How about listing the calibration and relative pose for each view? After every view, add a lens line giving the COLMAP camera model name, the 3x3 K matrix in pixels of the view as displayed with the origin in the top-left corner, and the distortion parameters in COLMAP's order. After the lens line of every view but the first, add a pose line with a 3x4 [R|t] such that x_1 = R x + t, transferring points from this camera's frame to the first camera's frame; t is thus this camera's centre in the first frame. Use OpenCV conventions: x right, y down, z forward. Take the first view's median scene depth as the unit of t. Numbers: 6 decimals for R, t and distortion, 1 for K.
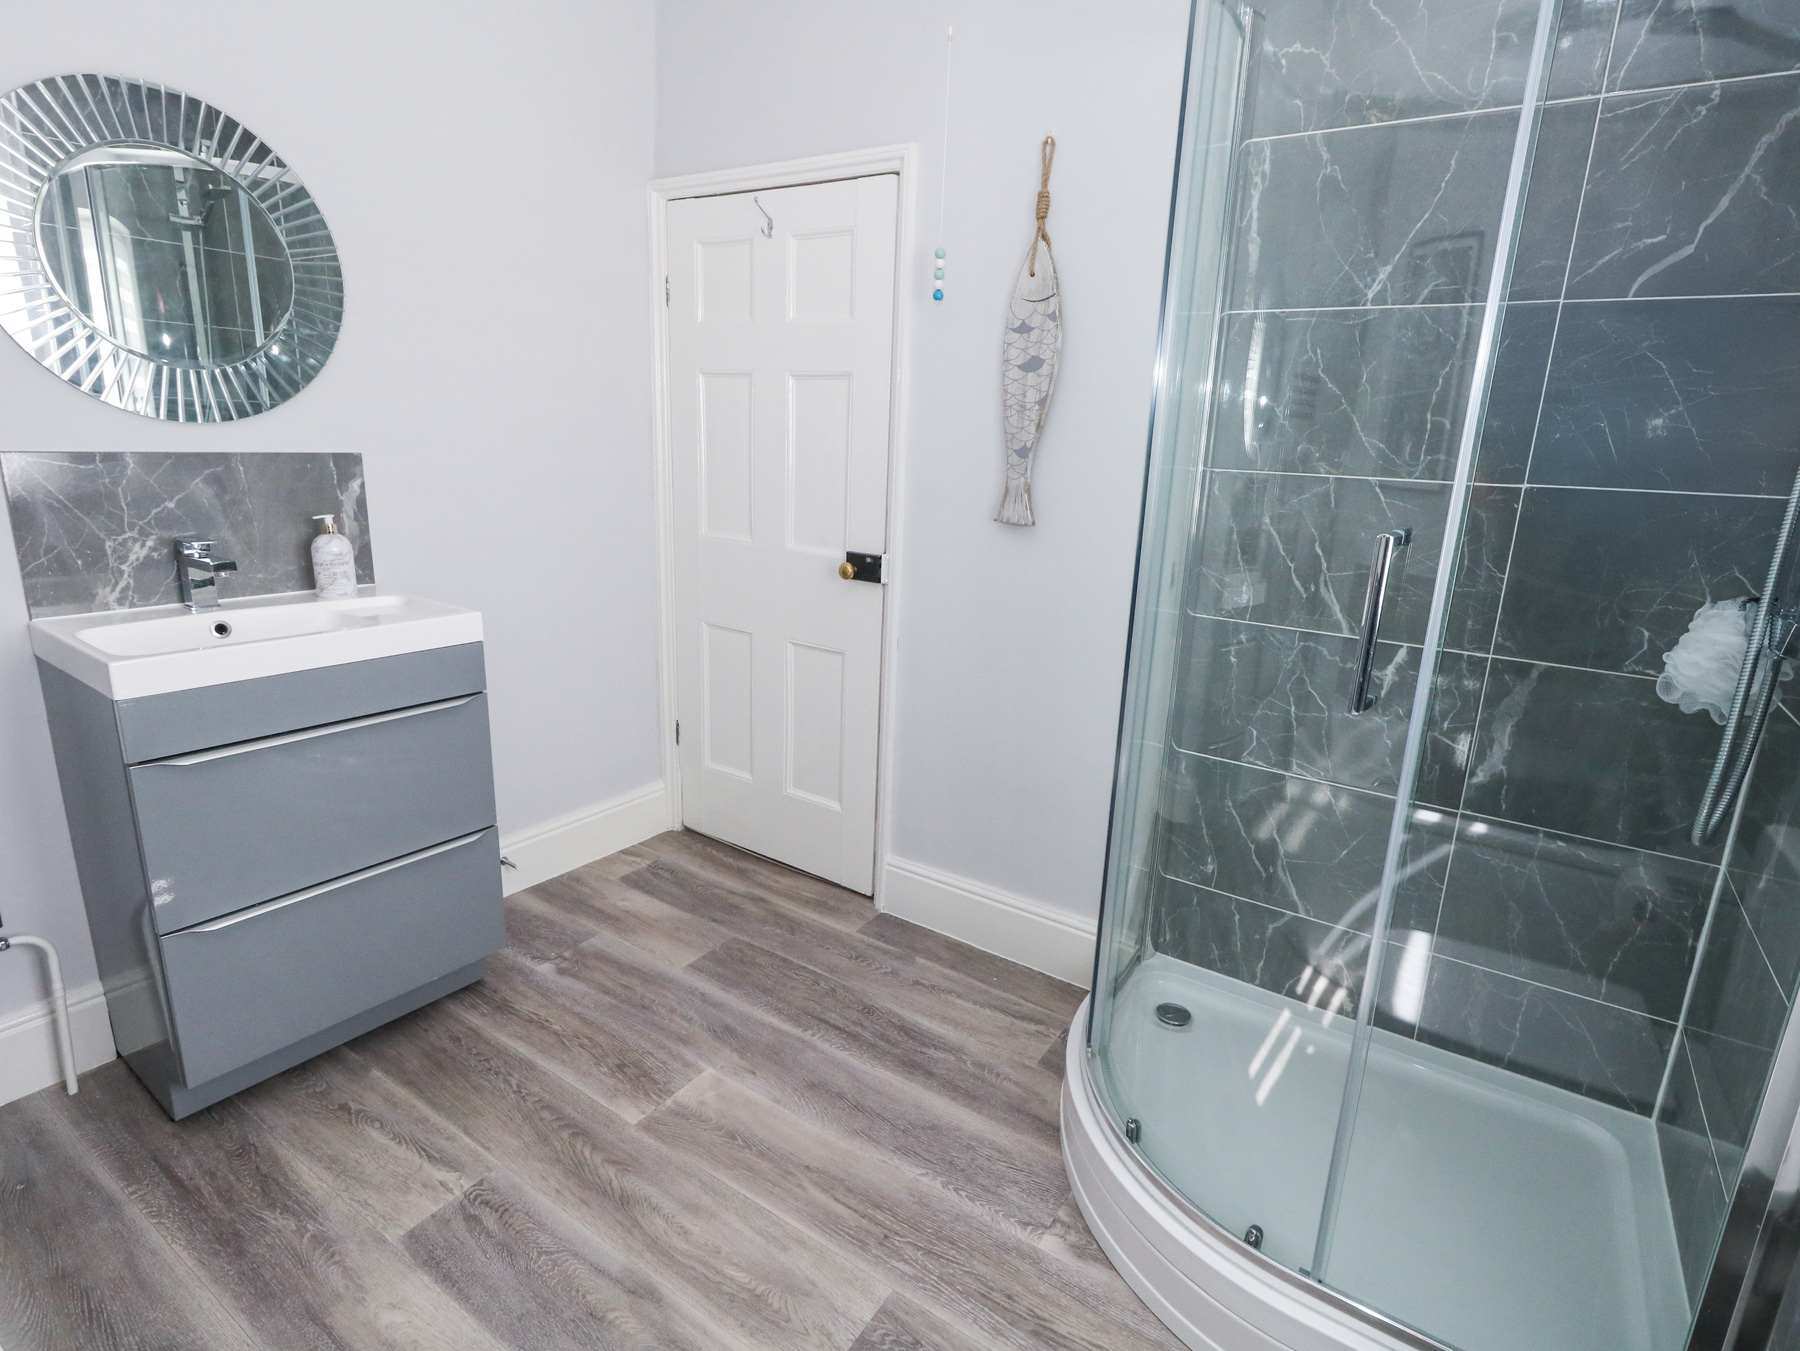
lens RADIAL K [[934.4, 0, 906.6], [0, 934.4, 664.9], [0, 0, 1]] dist [0.005375, -0.001295]
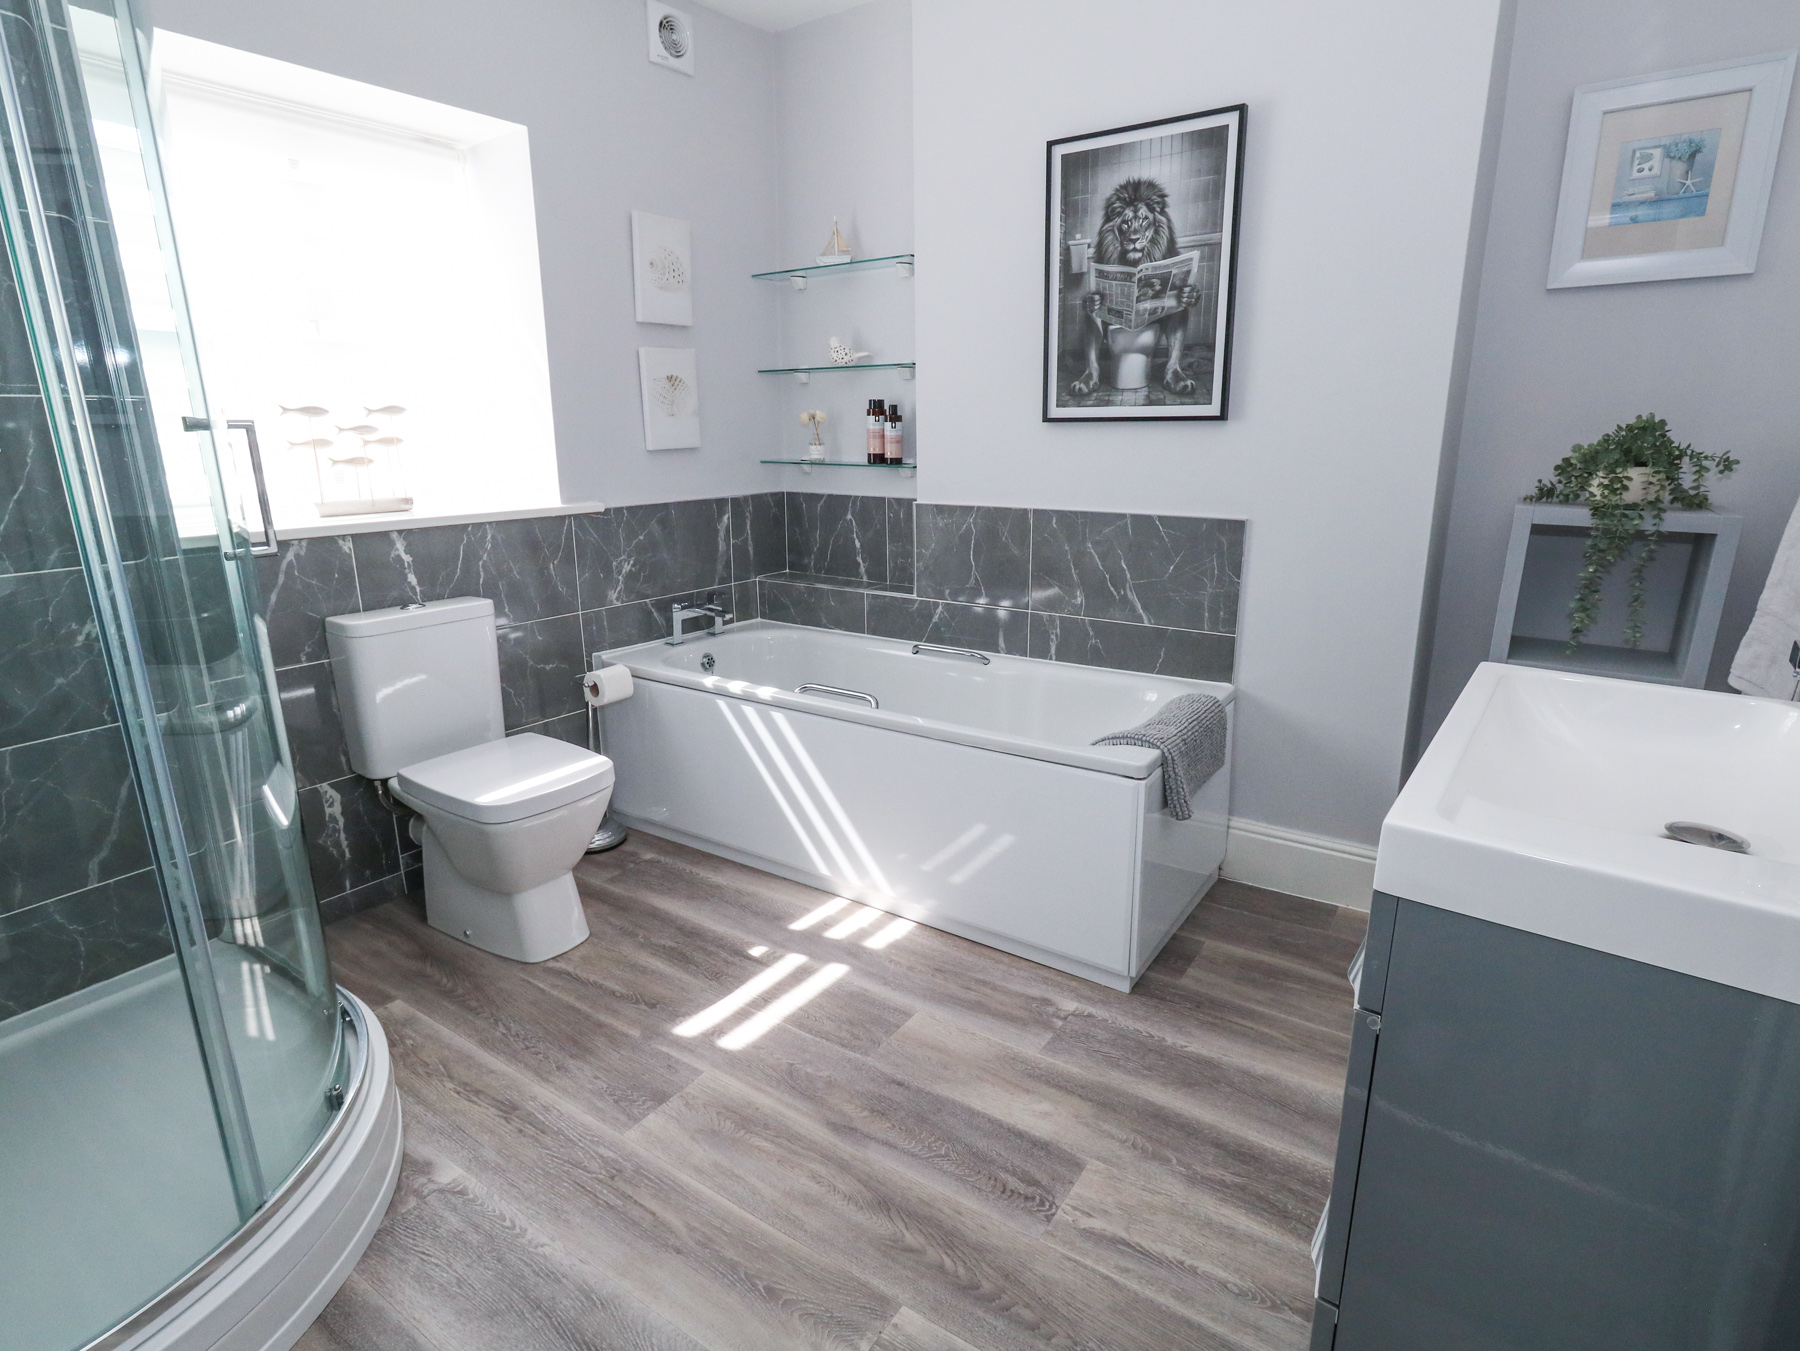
lens RADIAL K [[934.4, 0, 902.5], [0, 934.4, 675.2], [0, 0, 1]] dist [0.005375, -0.001295]
pose [[-0.999243, -0.037931, 0.008679, -0.260465], [-0.028652, 0.868165, 0.495448, -0.287428], [-0.026328, 0.494824, -0.868594, 1.305053]]
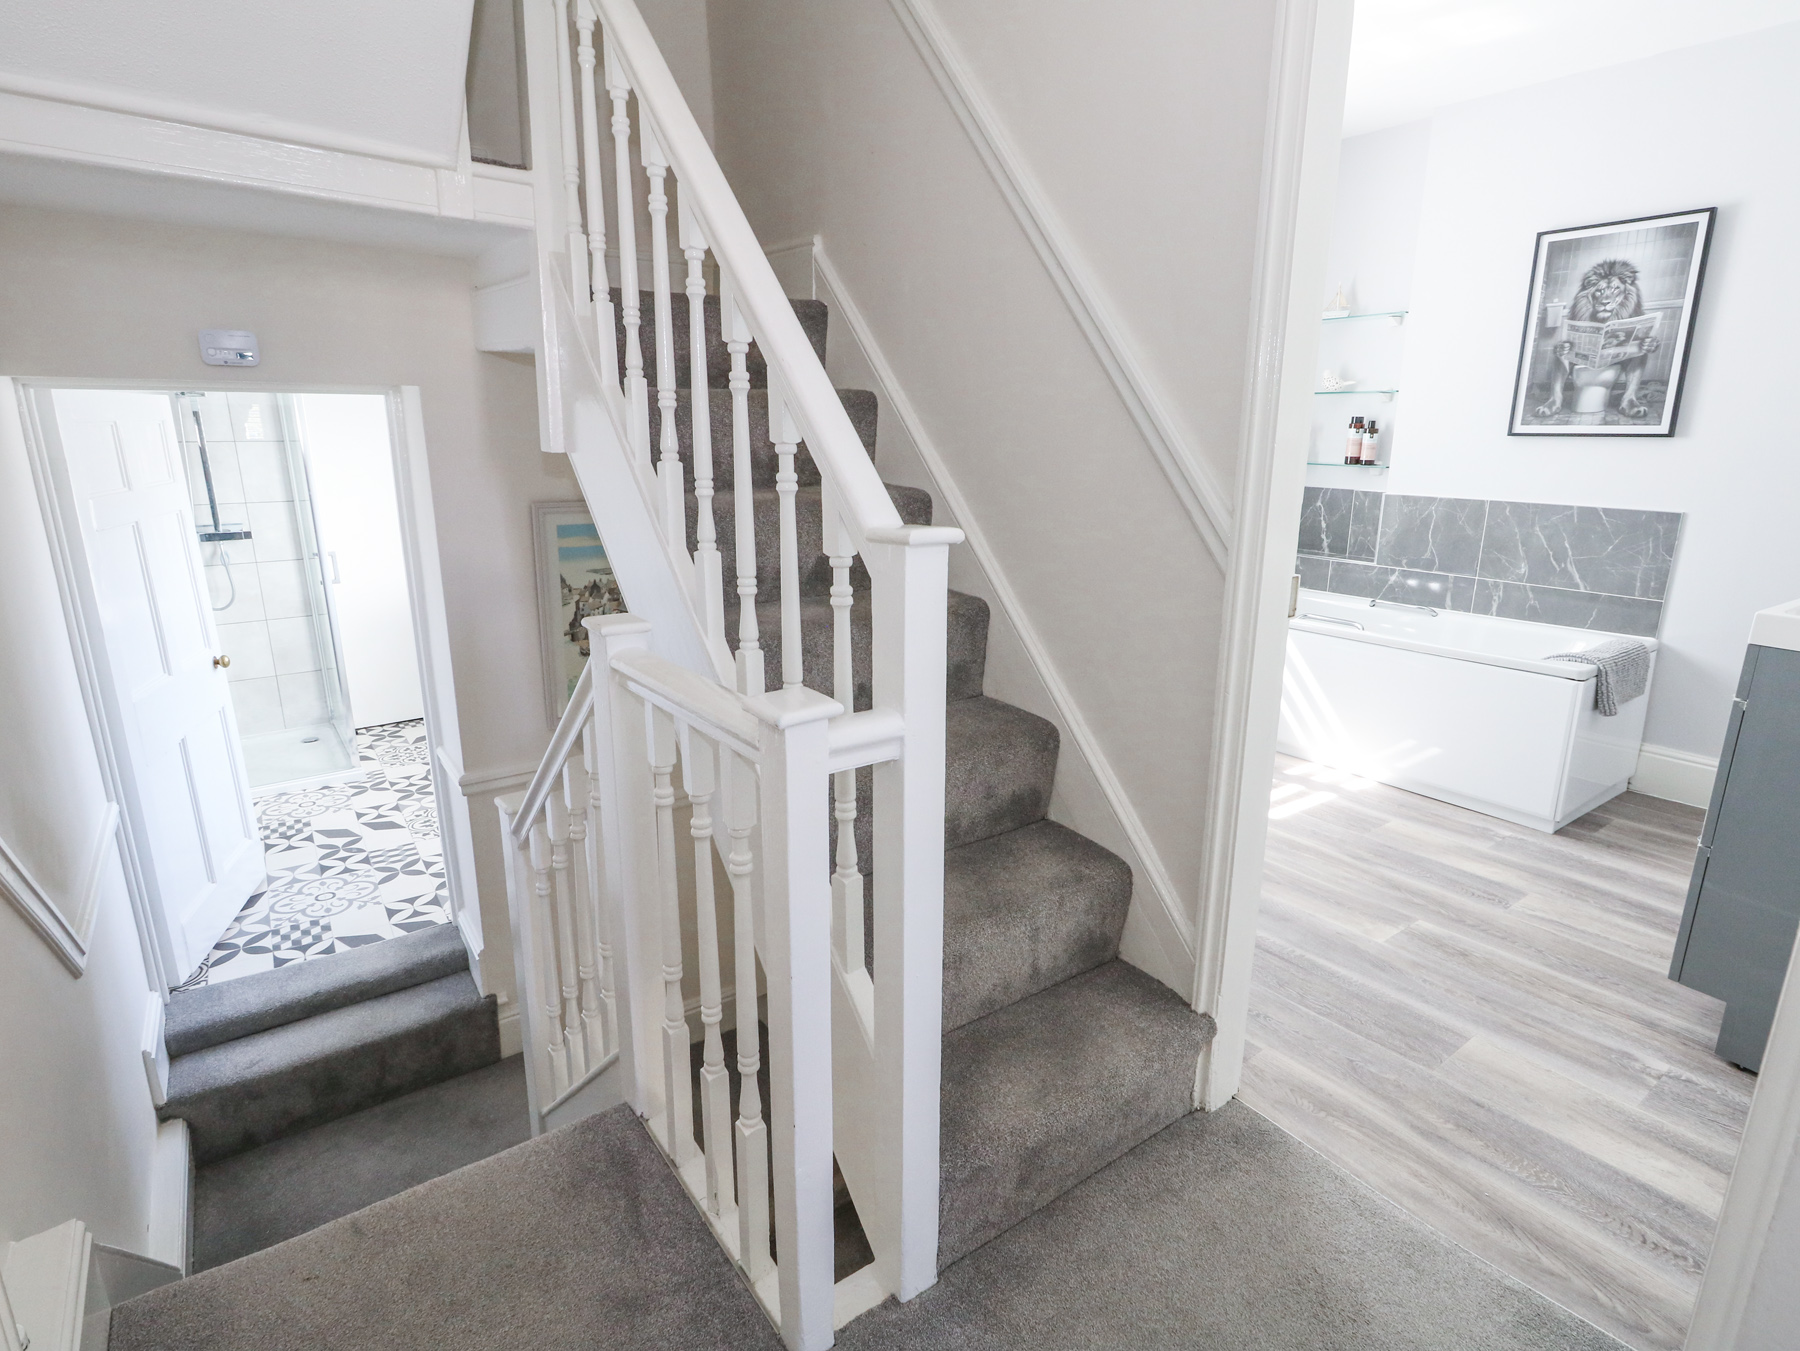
lens RADIAL K [[934.4, 0, 906.5], [0, 934.4, 673.5], [0, 0, 1]] dist [0.005375, -0.001295]
pose [[-0.939315, -0.130246, 0.317368, 0.024017], [0.045481, 0.869676, 0.491522, -0.489731], [-0.340027, 0.476129, -0.810977, 2.045822]]
